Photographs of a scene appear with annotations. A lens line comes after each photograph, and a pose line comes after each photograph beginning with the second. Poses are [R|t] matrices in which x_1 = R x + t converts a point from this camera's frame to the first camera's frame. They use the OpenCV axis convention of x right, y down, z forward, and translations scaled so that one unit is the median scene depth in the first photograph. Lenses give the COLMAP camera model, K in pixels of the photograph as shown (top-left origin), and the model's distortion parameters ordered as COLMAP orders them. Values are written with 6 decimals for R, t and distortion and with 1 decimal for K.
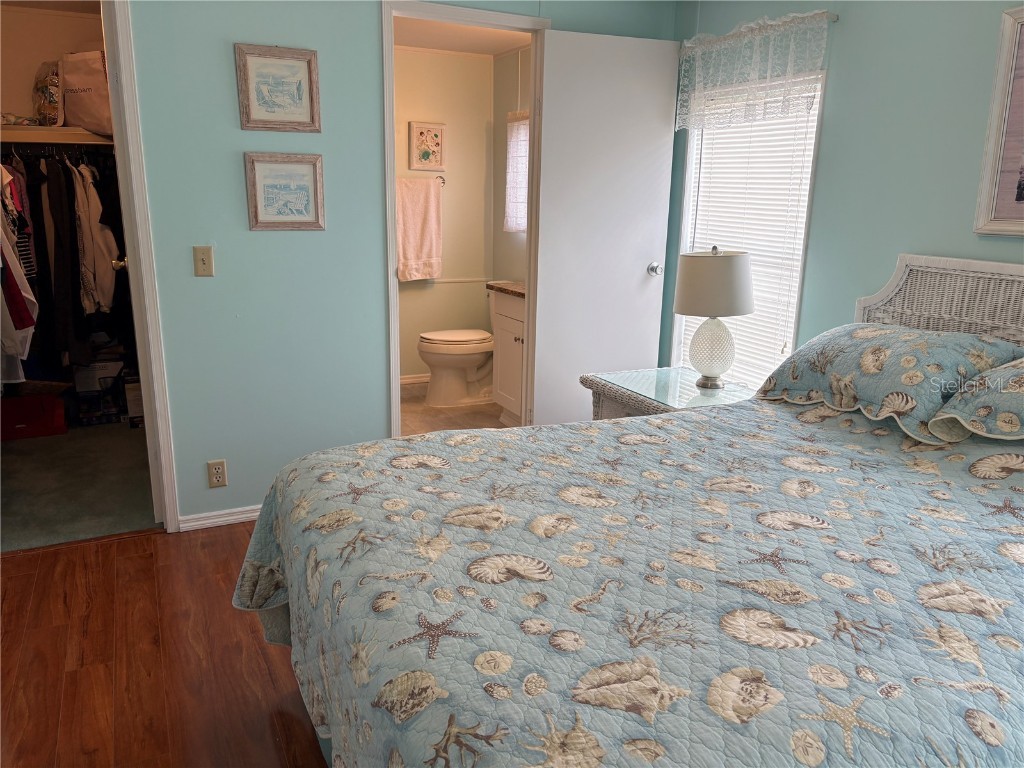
lens RADIAL K [[779.8, 0, 509.8], [0, 779.8, 385.3], [0, 0, 1]] dist [0.017767, 0.001880]
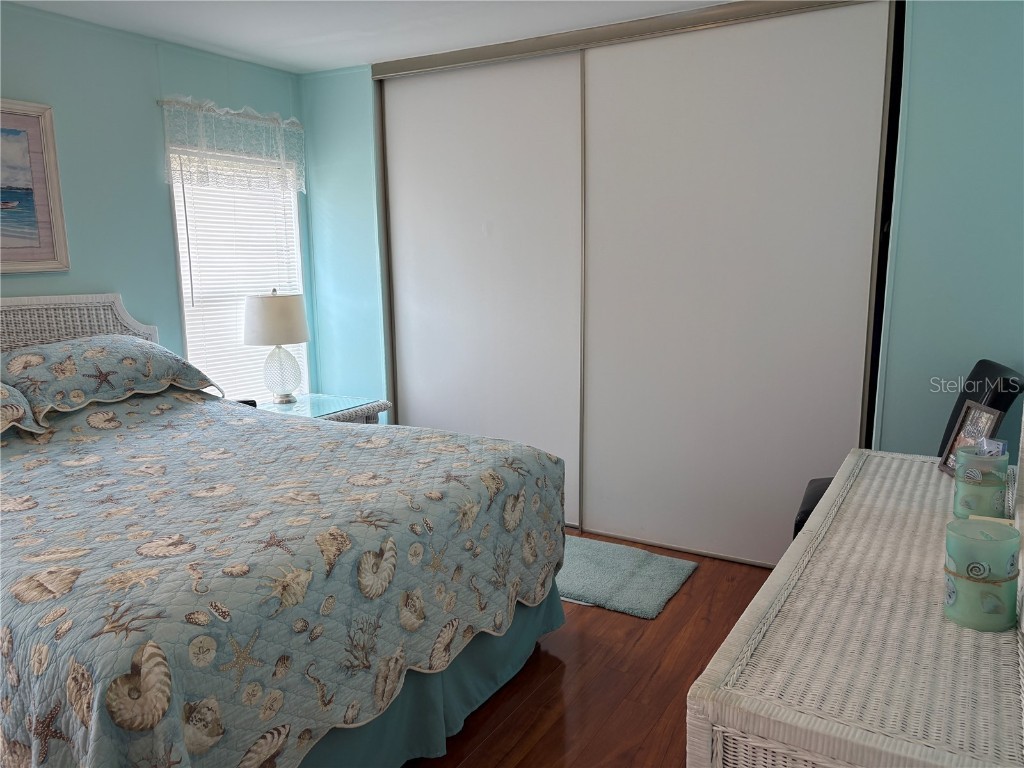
lens RADIAL K [[779.8, 0, 511.4], [0, 779.8, 385.0], [0, 0, 1]] dist [0.017767, 0.001880]
pose [[-0.548232, -0.155204, 0.821799, -1.142191], [0.191876, 0.933077, 0.304223, -0.296544], [-0.814018, 0.324469, -0.481763, 1.162224]]
